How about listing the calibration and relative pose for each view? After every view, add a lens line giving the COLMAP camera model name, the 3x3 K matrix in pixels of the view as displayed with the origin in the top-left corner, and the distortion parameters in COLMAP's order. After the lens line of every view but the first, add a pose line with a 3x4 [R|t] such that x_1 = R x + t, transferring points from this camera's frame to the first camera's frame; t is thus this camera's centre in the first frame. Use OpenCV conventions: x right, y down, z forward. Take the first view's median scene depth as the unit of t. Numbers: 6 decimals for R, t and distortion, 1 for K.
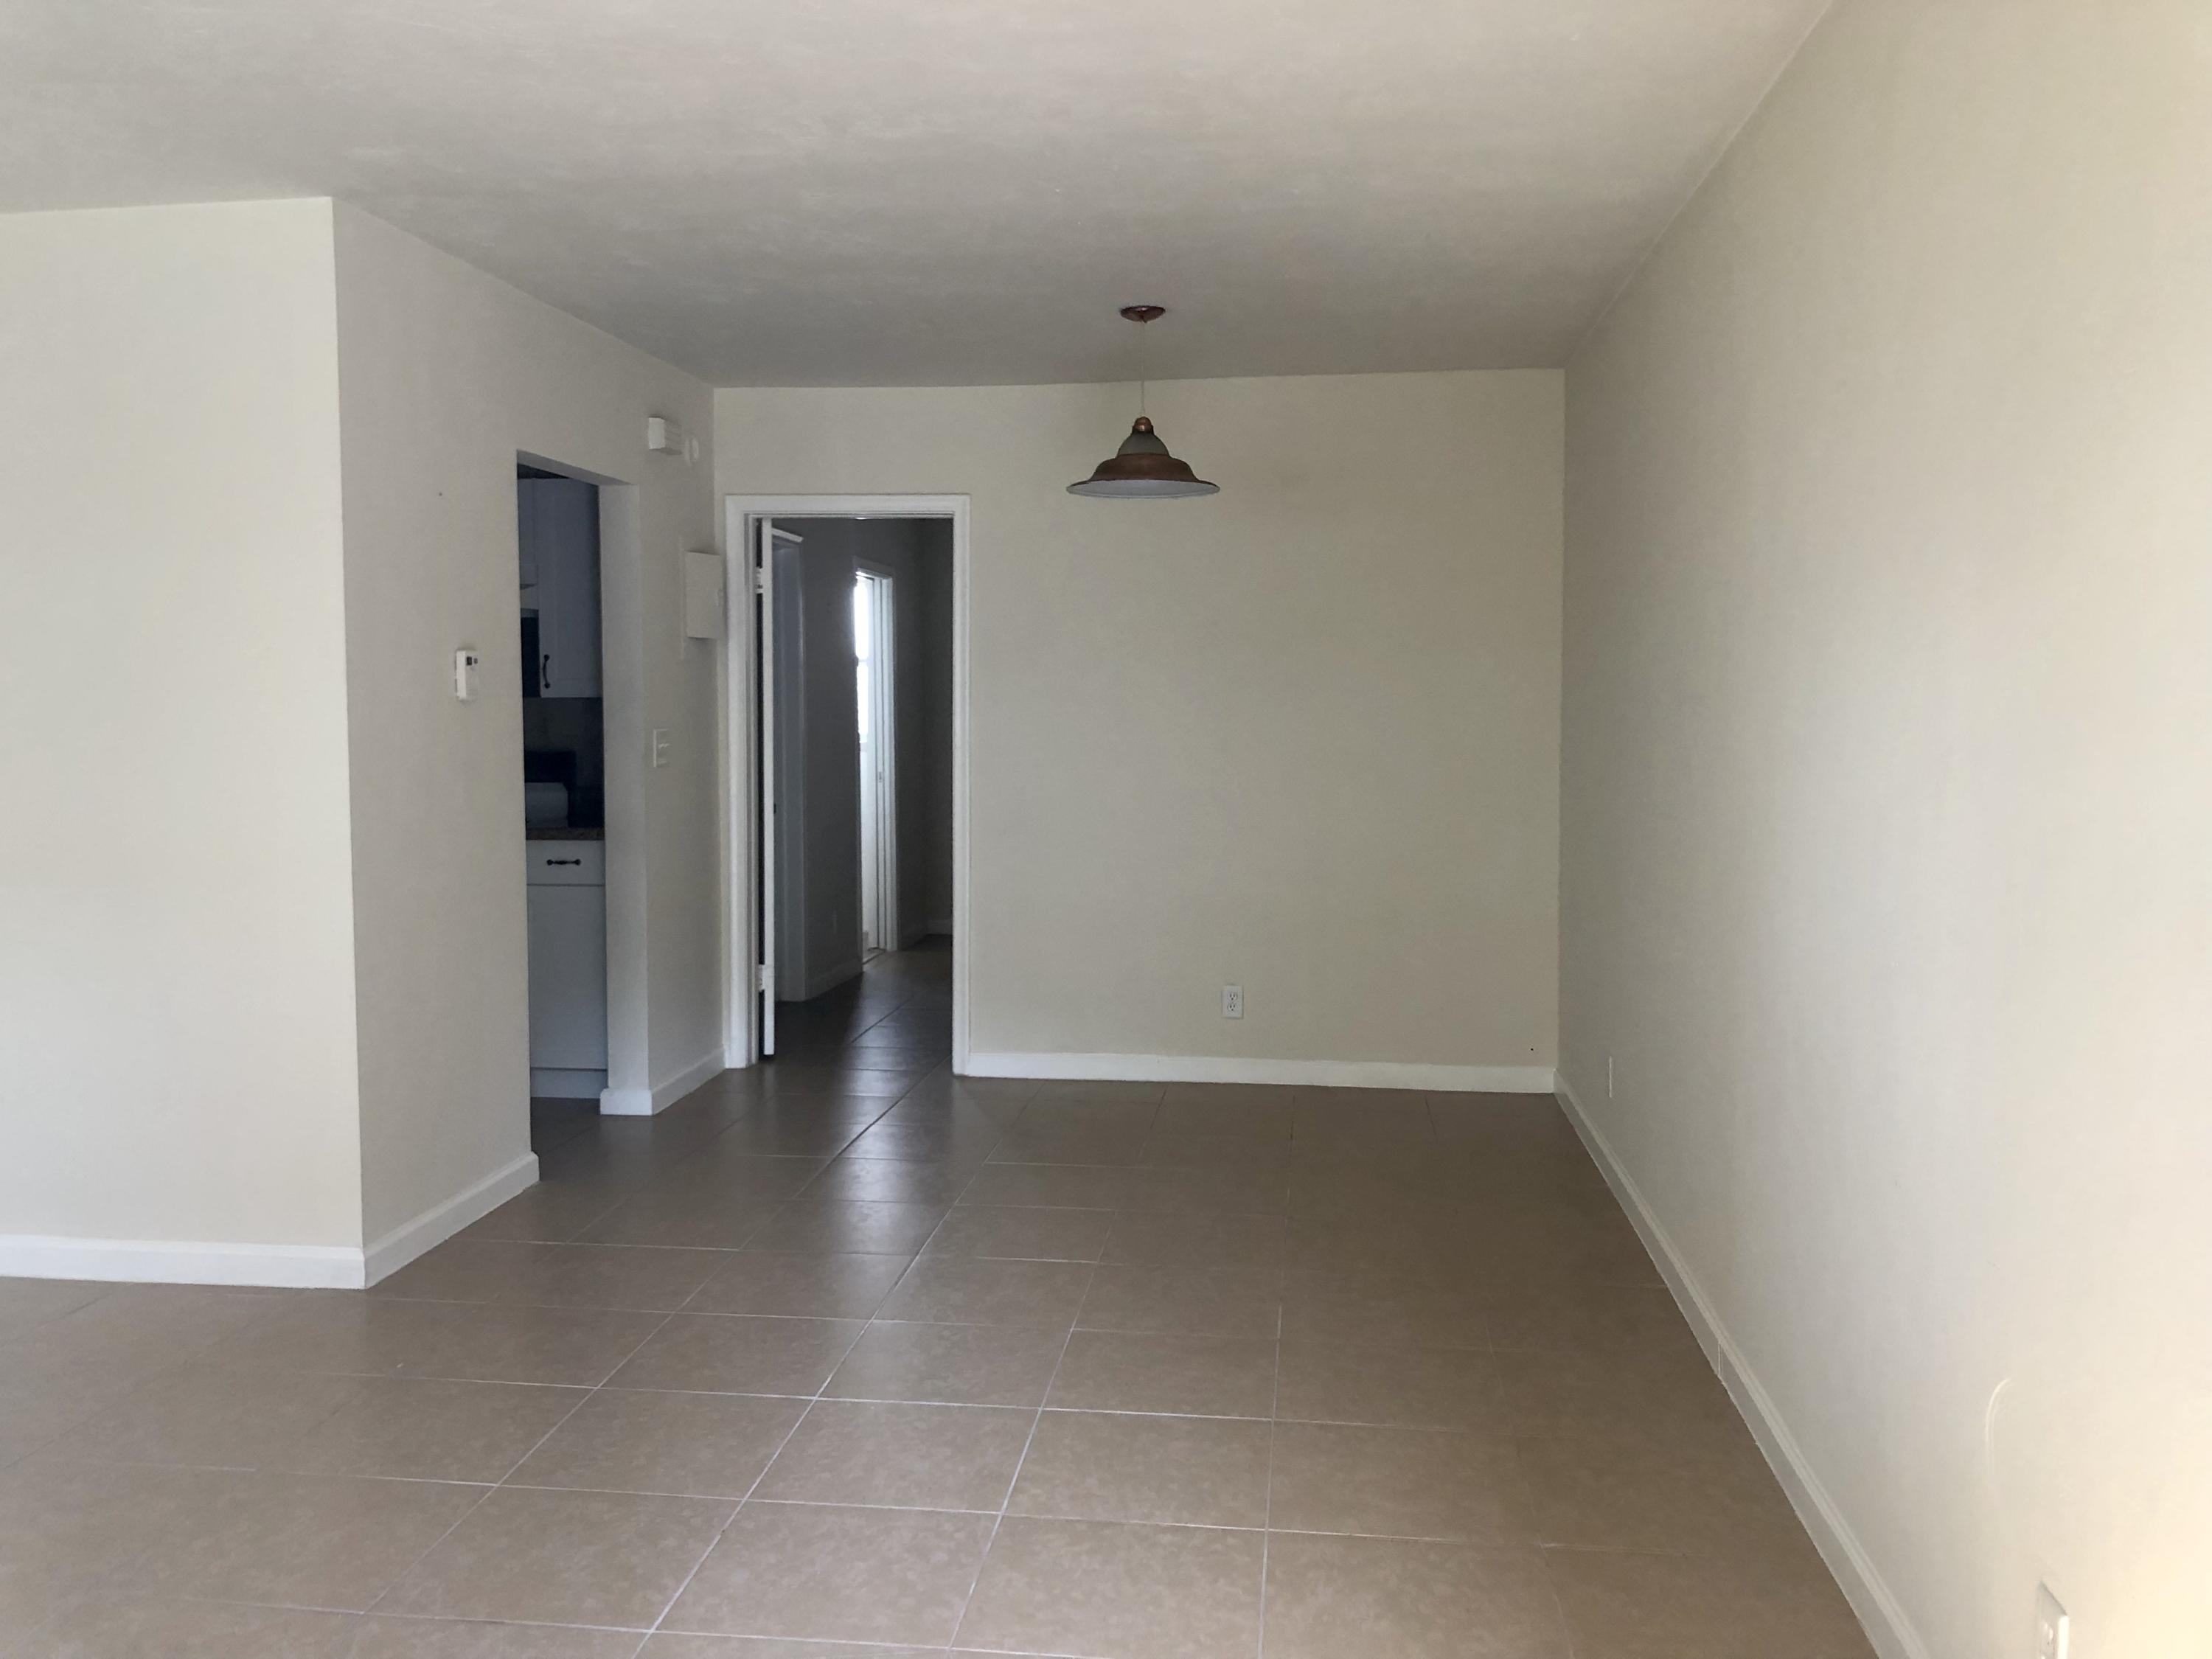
lens RADIAL K [[1781.3, 0, 1093.8], [0, 1781.3, 821.6], [0, 0, 1]] dist [0.164166, -0.312480]
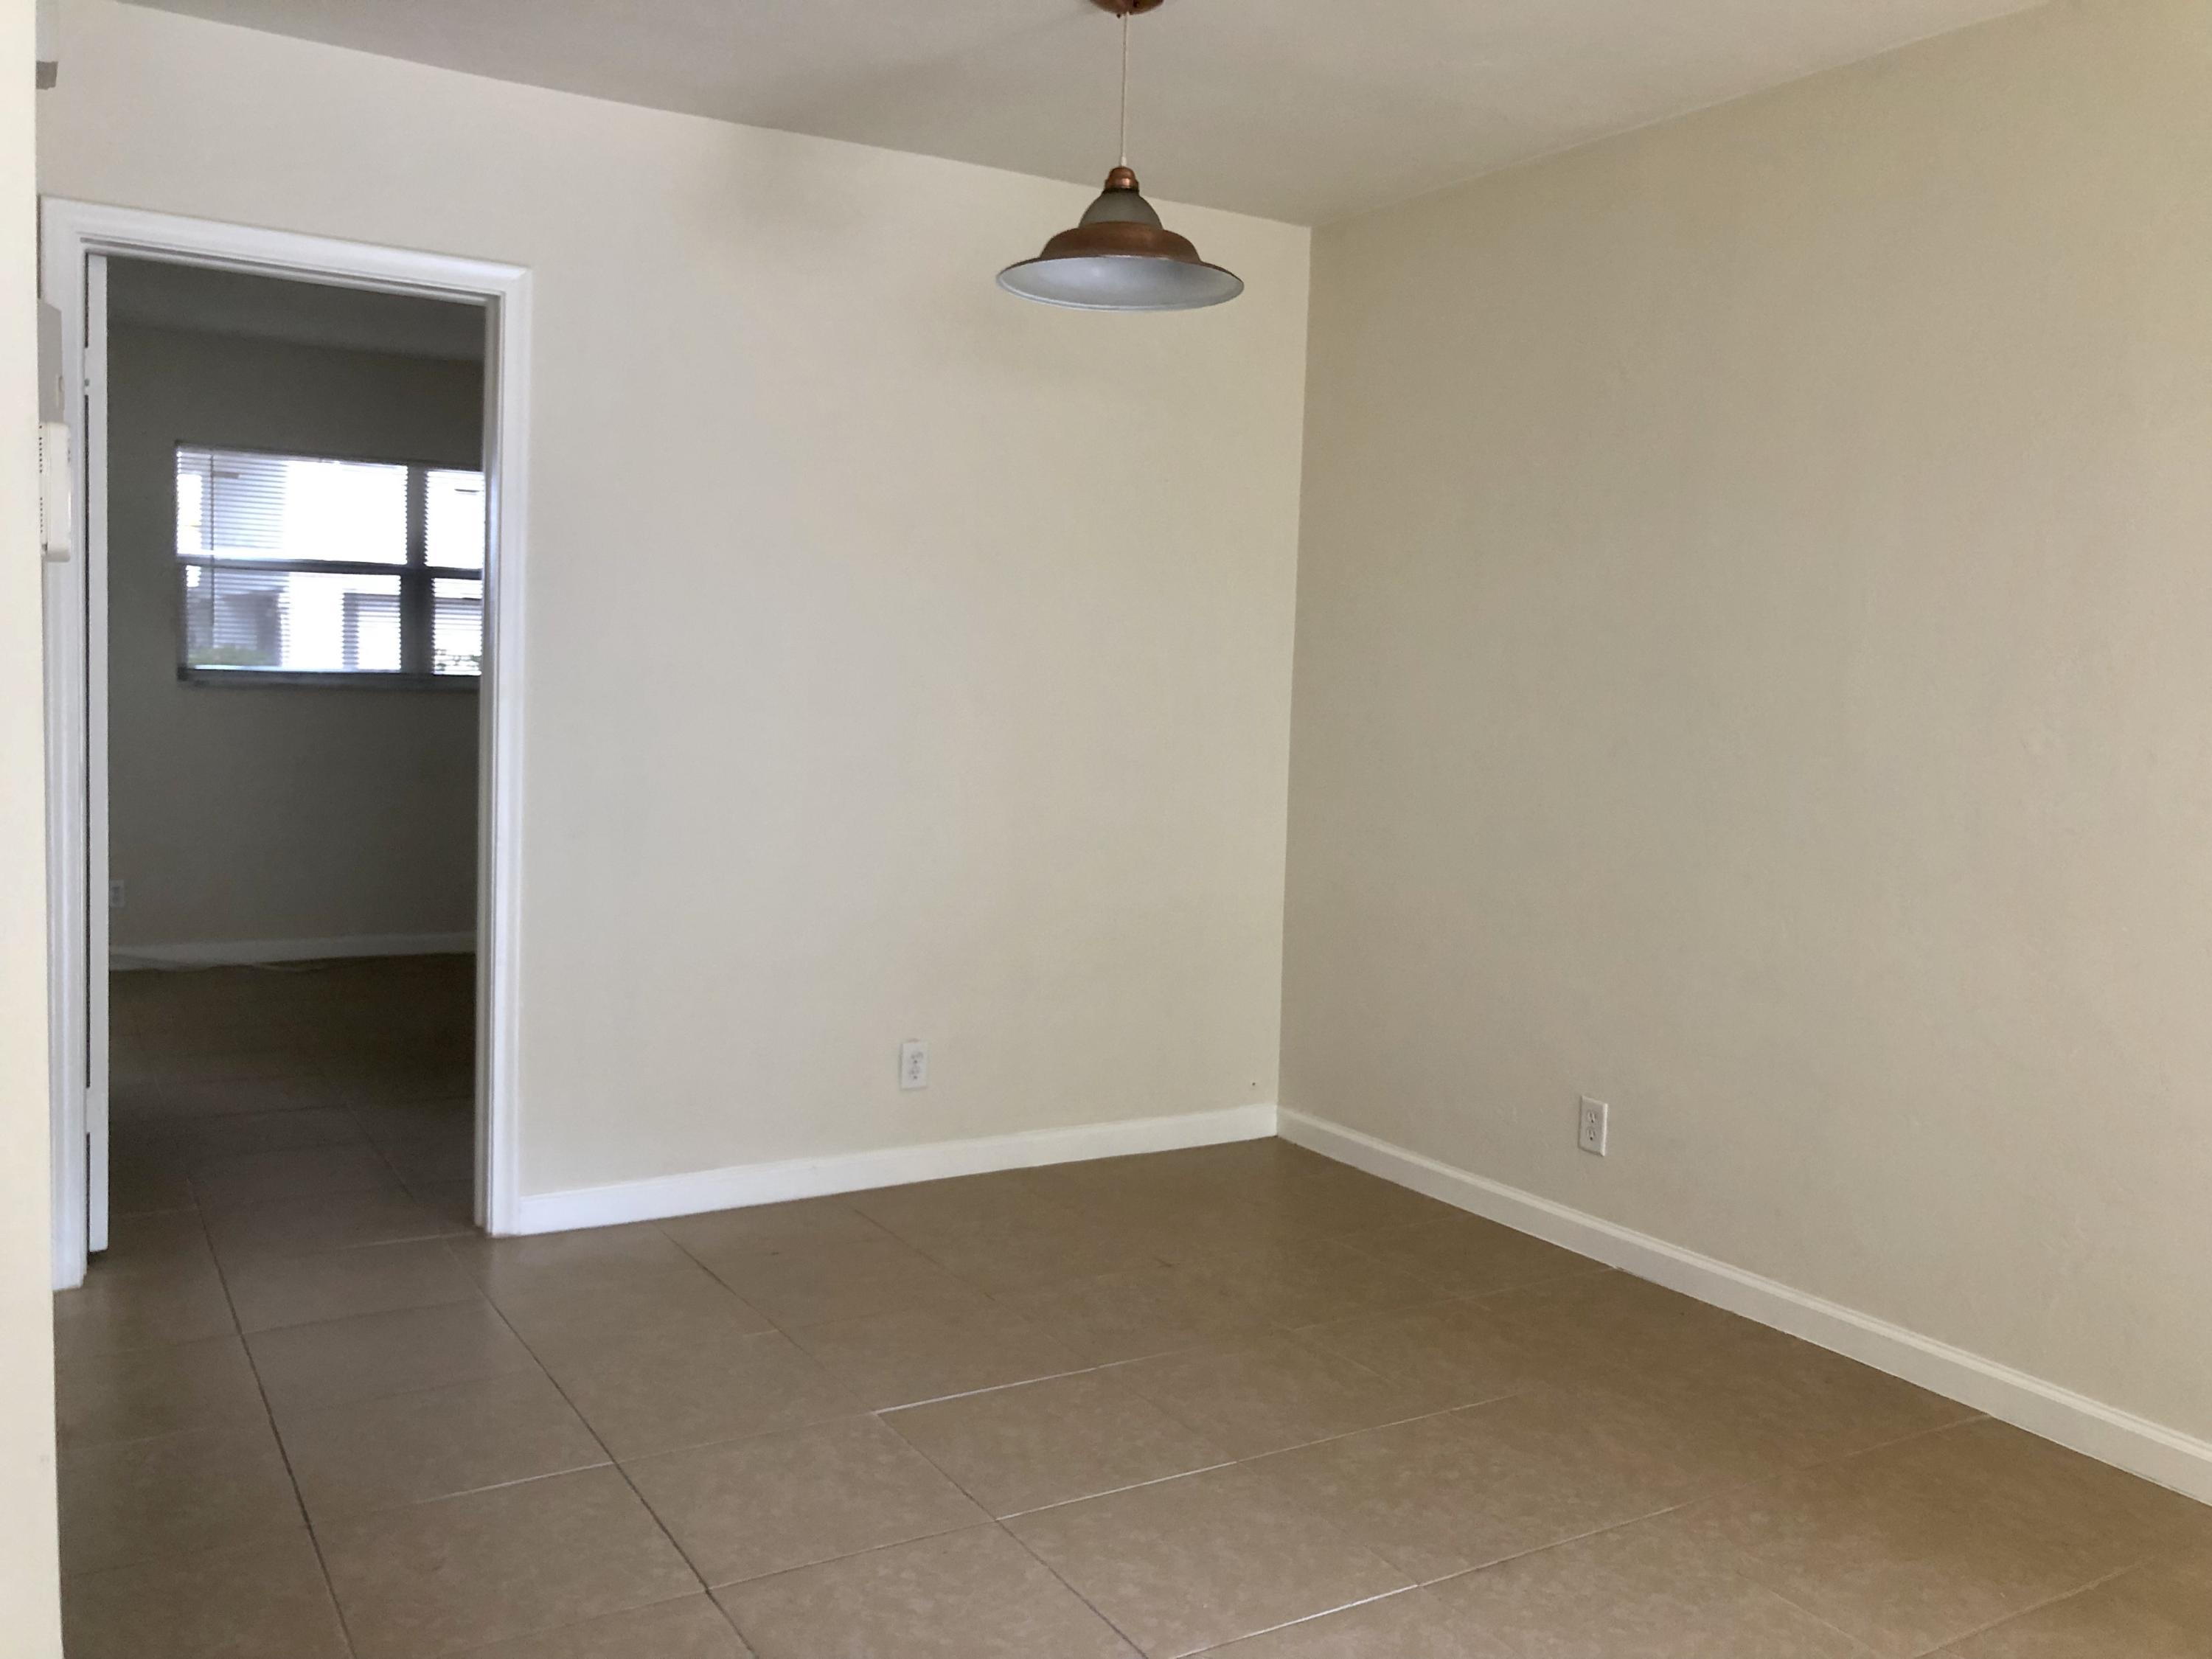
lens RADIAL K [[1767.0, 0, 1106.0], [0, 1767.0, 829.5], [0, 0, 1]] dist [0.058418, -0.141184]
pose [[0.789461, -0.025611, 0.613267, -0.285156], [0.006714, 0.999430, 0.033095, -0.013874], [-0.613764, -0.022009, 0.789182, 0.412397]]
